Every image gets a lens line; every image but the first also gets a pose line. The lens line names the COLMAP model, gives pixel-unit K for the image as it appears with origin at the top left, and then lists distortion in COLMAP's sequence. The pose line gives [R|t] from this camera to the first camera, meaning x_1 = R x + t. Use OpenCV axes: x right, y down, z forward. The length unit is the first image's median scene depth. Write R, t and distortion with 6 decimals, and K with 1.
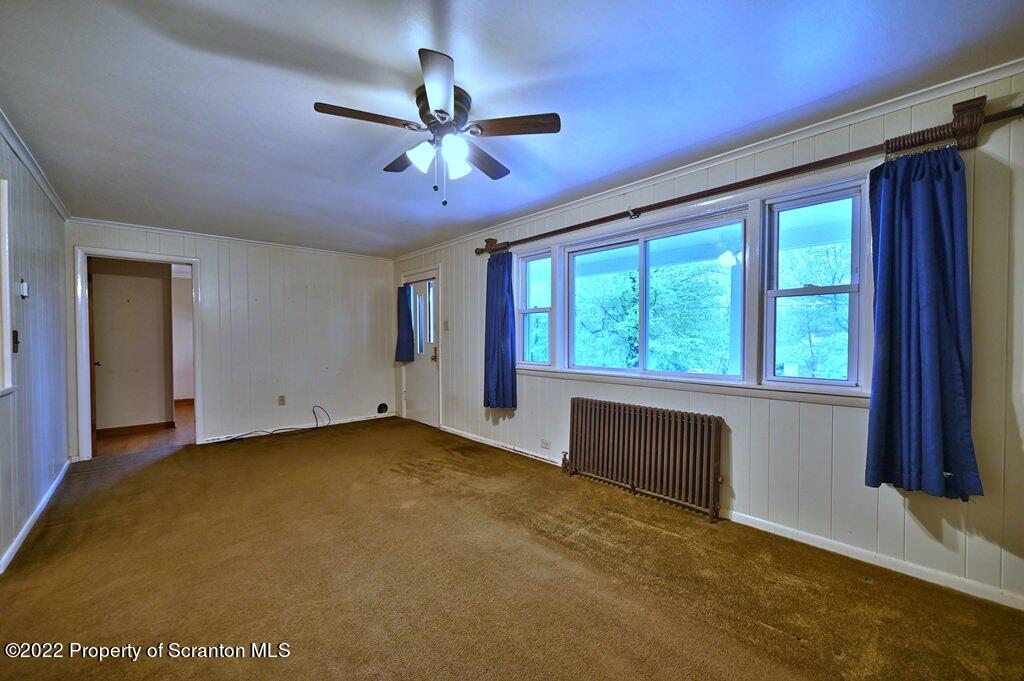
lens RADIAL K [[403.0, 0, 516.8], [0, 403.0, 342.6], [0, 0, 1]] dist [0.000902, -0.000188]
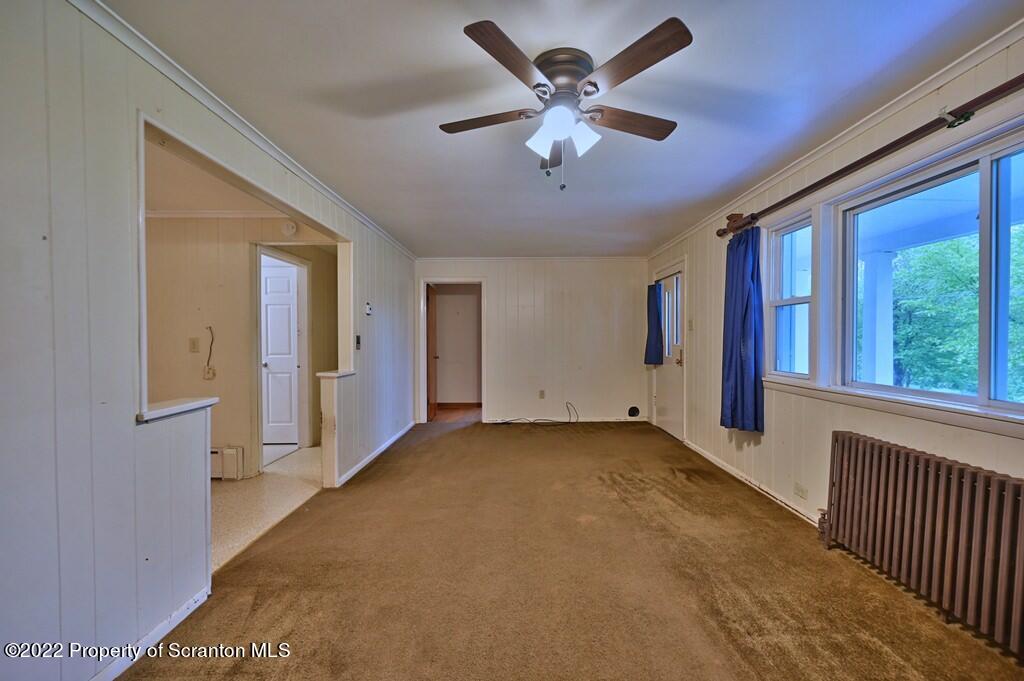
lens RADIAL K [[403.0, 0, 518.4], [0, 403.0, 342.6], [0, 0, 1]] dist [0.000902, -0.000188]
pose [[0.742890, 0.004934, -0.669395, 0.175715], [-0.005499, 0.999984, 0.001269, -0.004935], [0.669391, 0.002738, 0.742906, 0.148186]]
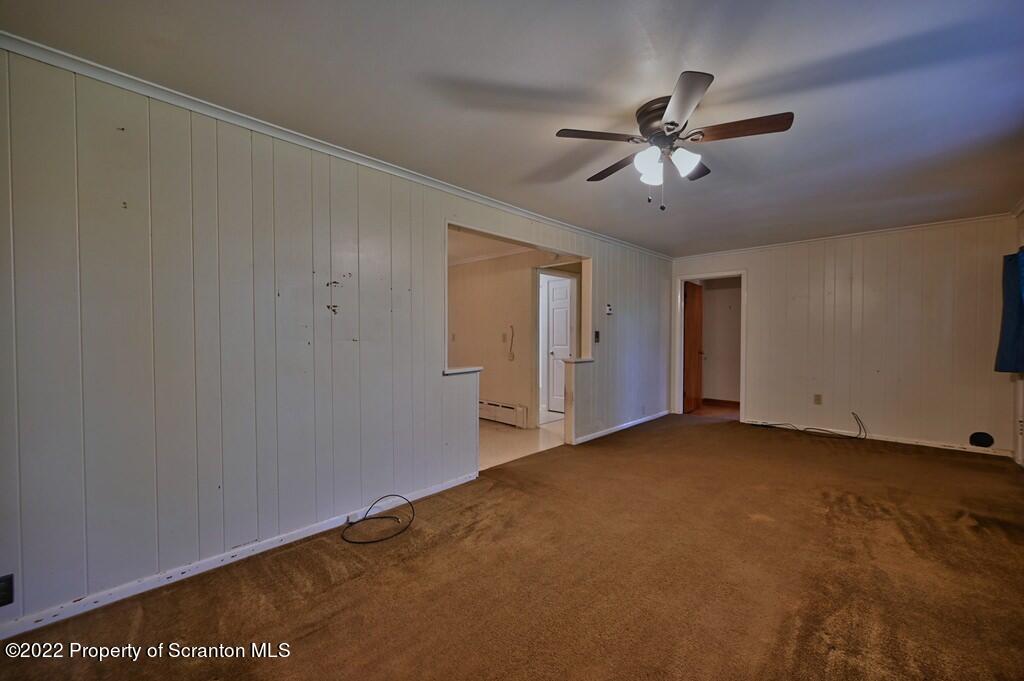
lens RADIAL K [[403.0, 0, 520.9], [0, 403.0, 339.1], [0, 0, 1]] dist [0.000902, -0.000188]
pose [[0.079841, 0.011447, -0.996742, 0.441991], [-0.012241, 0.999870, 0.010502, -0.004669], [0.996732, 0.011363, 0.079971, 0.282093]]
